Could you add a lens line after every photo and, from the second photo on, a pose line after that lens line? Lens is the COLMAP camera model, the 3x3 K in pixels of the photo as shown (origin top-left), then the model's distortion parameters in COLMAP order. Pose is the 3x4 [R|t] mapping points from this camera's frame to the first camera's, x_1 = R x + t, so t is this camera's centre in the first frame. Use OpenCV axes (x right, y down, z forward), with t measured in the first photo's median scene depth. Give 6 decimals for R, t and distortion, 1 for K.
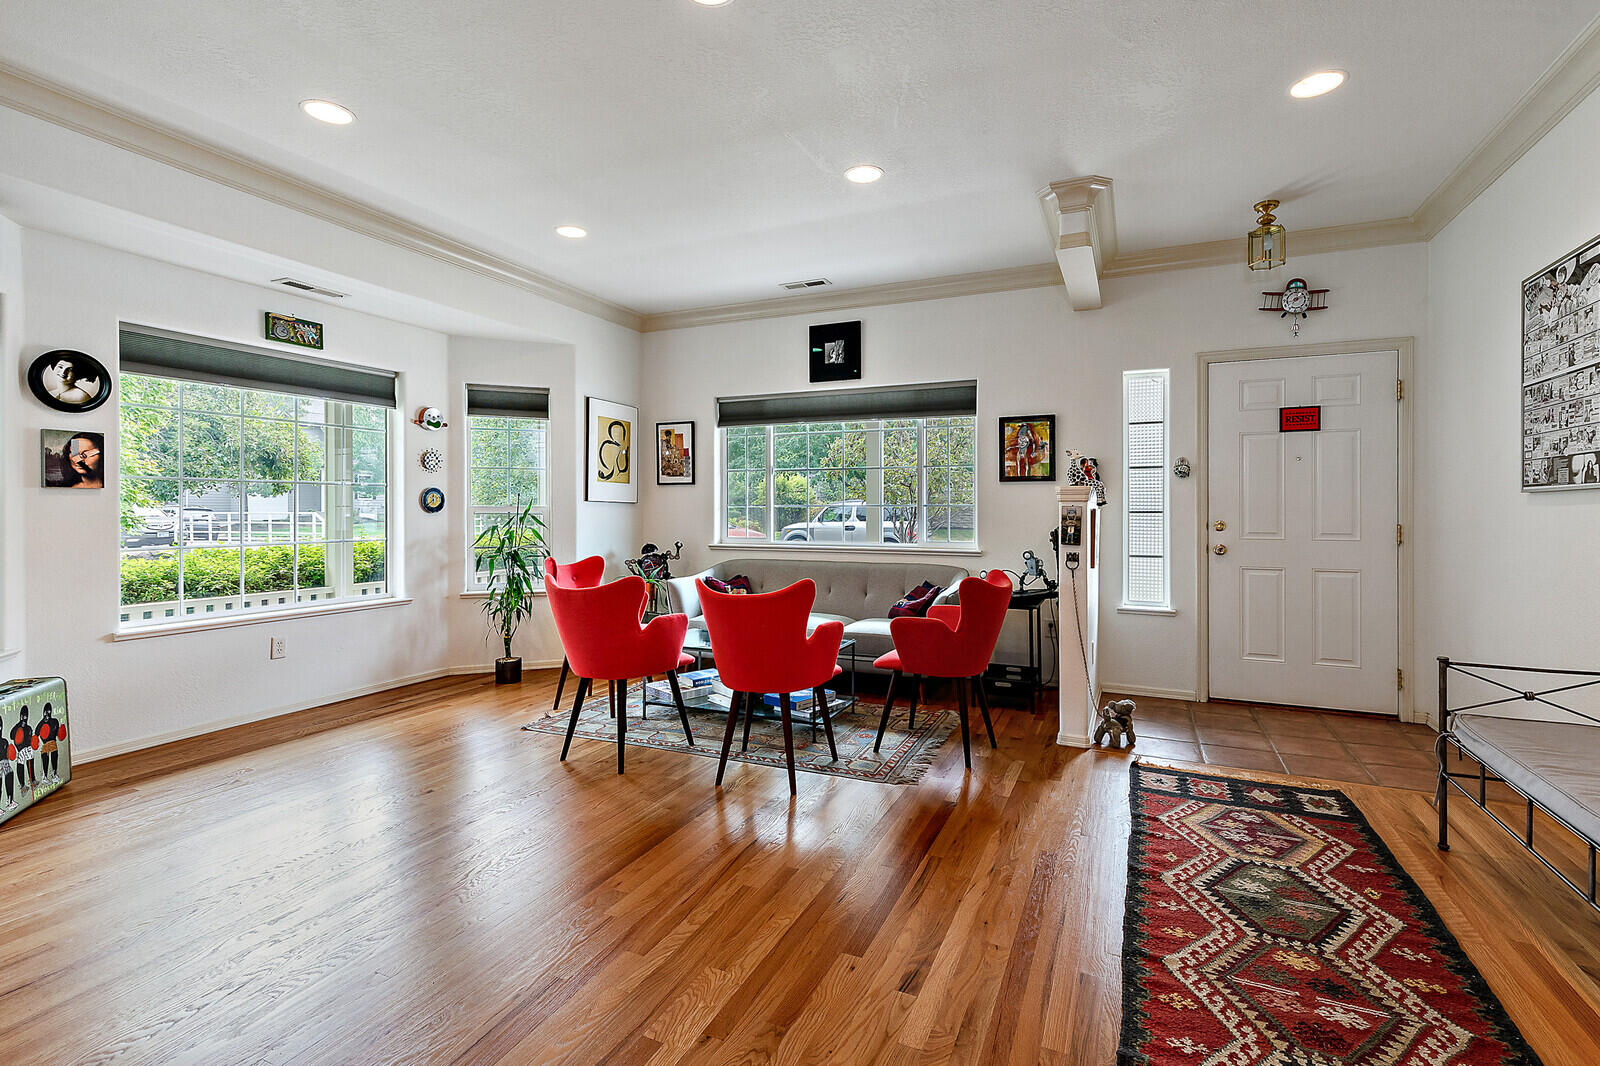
lens RADIAL K [[738.8, 0, 803.7], [0, 738.8, 523.7], [0, 0, 1]] dist [0.012859, -0.001123]
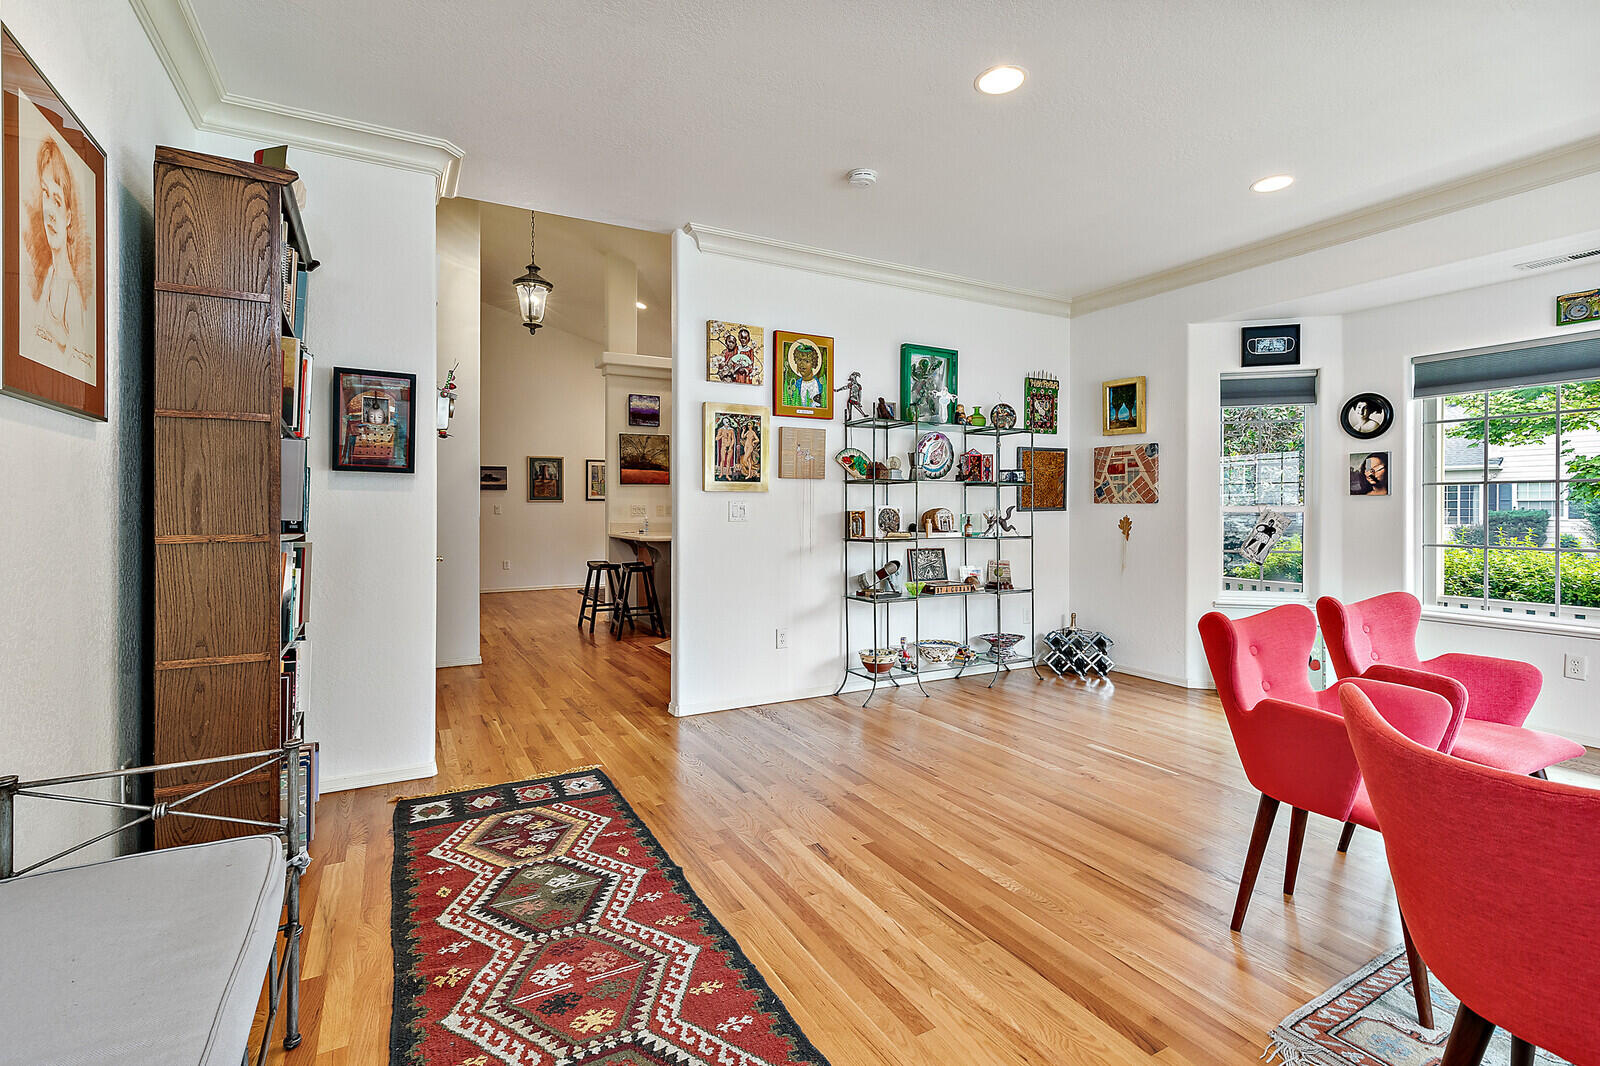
lens RADIAL K [[738.8, 0, 803.7], [0, 738.8, 523.7], [0, 0, 1]] dist [0.012859, -0.001123]
pose [[-0.596470, 0.012995, -0.802530, 0.595962], [-0.019869, 0.999323, 0.030948, -0.015207], [0.802390, 0.034405, -0.595808, 0.838901]]
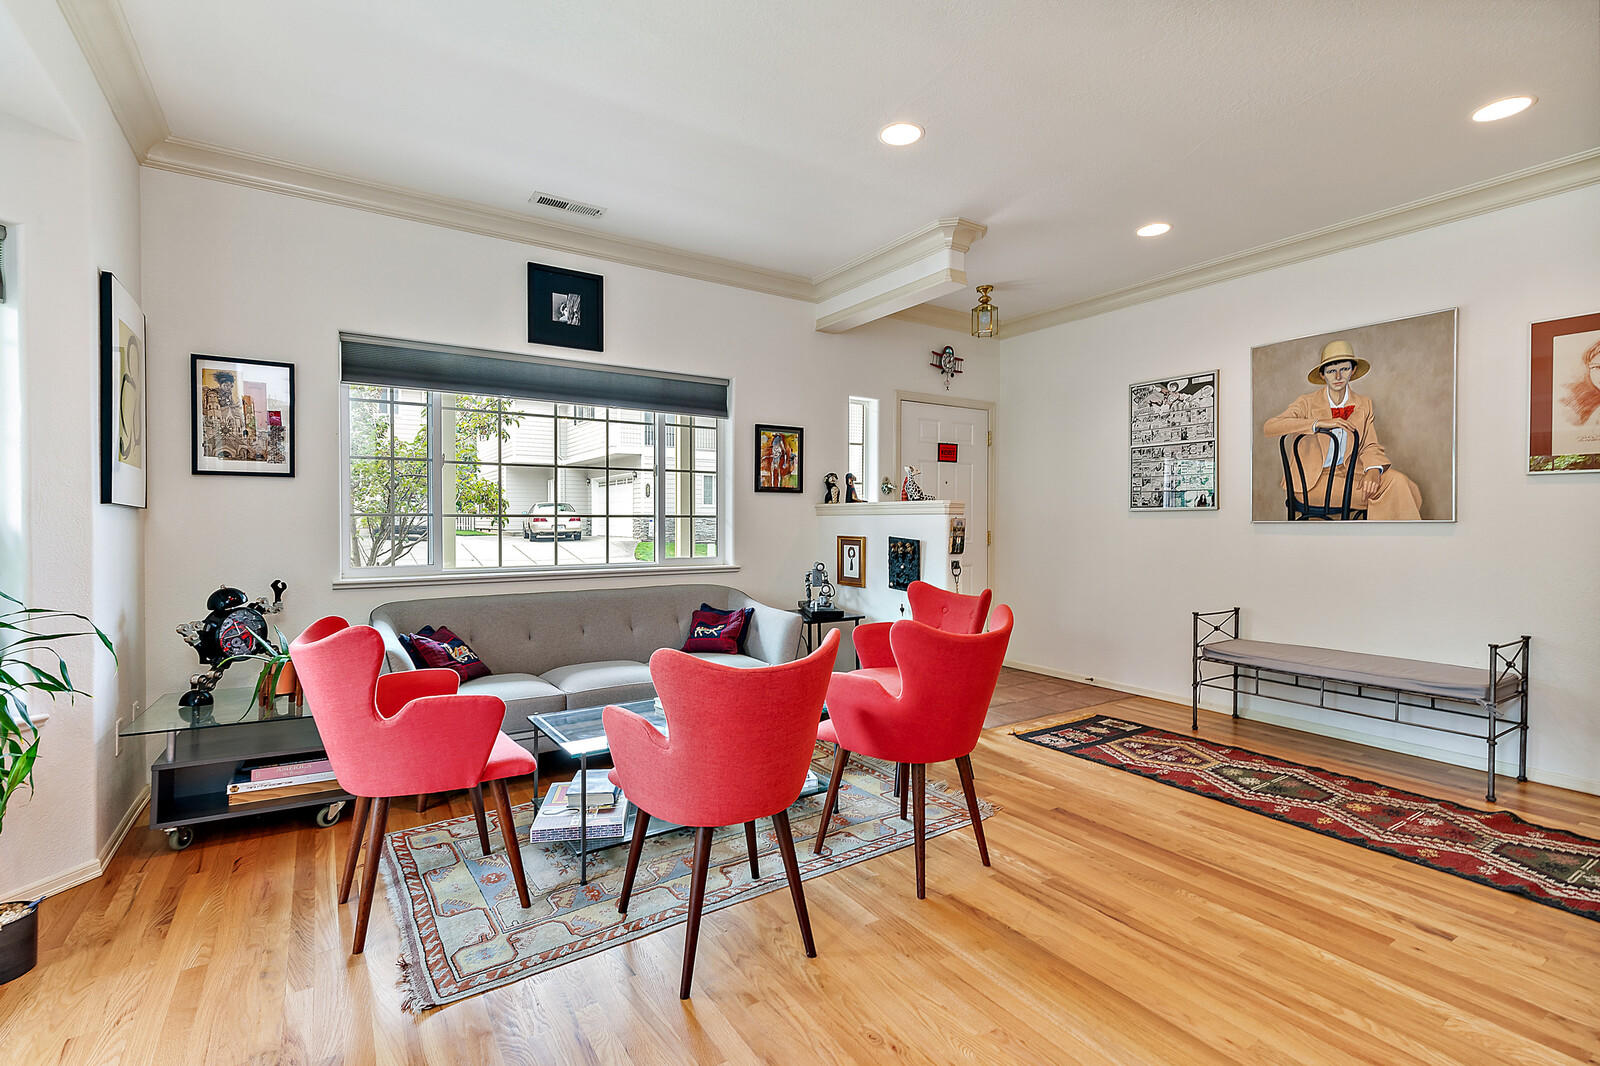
lens RADIAL K [[733.1, 0, 798.7], [0, 733.1, 538.3], [0, 0, 1]] dist [0.011043, -0.001106]
pose [[0.538540, -0.021013, 0.842338, -0.635834], [0.015479, 0.999767, 0.015044, -0.013305], [-0.842458, 0.004937, 0.538740, 0.569929]]
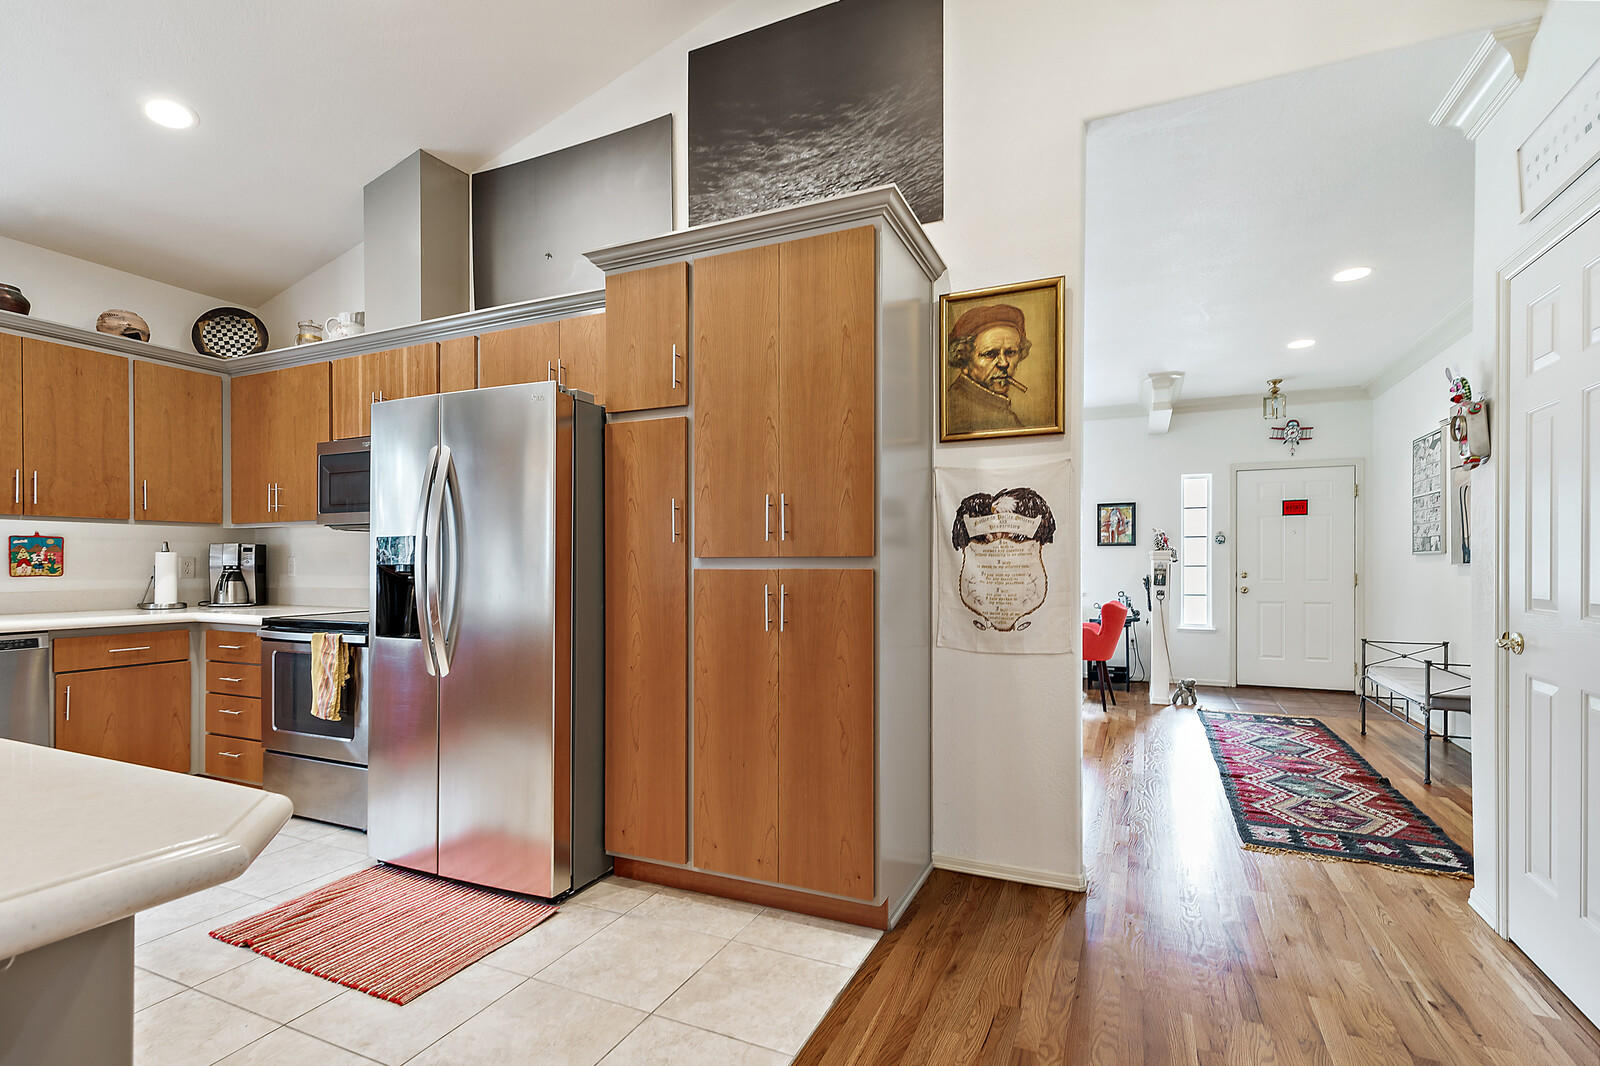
lens RADIAL K [[739.2, 0, 812.4], [0, 739.2, 585.2], [0, 0, 1]] dist [0.011323, -0.000229]
pose [[0.999974, -0.002052, 0.006899, -0.415403], [0.001999, 0.999969, 0.007674, 0.012538], [-0.006914, -0.007660, 0.999947, -0.644195]]
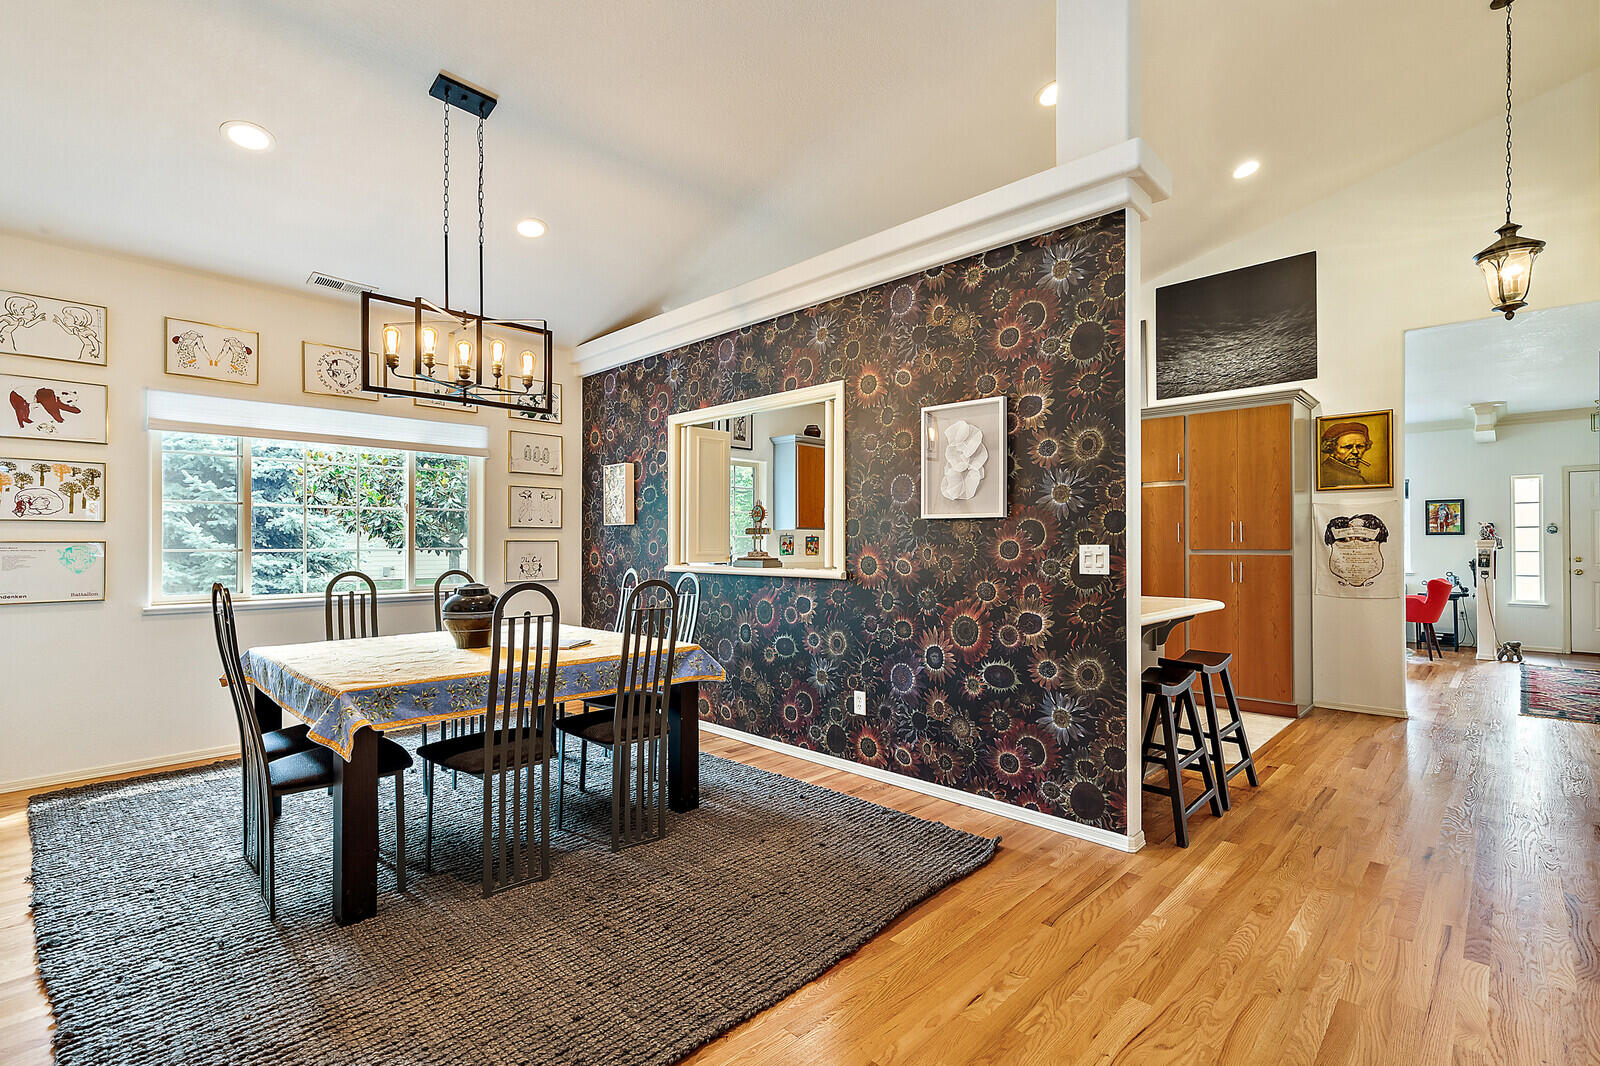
lens RADIAL K [[730.3, 0, 799.3], [0, 730.3, 548.6], [0, 0, 1]] dist [0.002526, 0.000876]
pose [[0.940833, 0.000863, -0.338870, -0.747547], [-0.006231, 0.999872, -0.014751, 0.017538], [0.338814, 0.015990, 0.940718, -1.590338]]
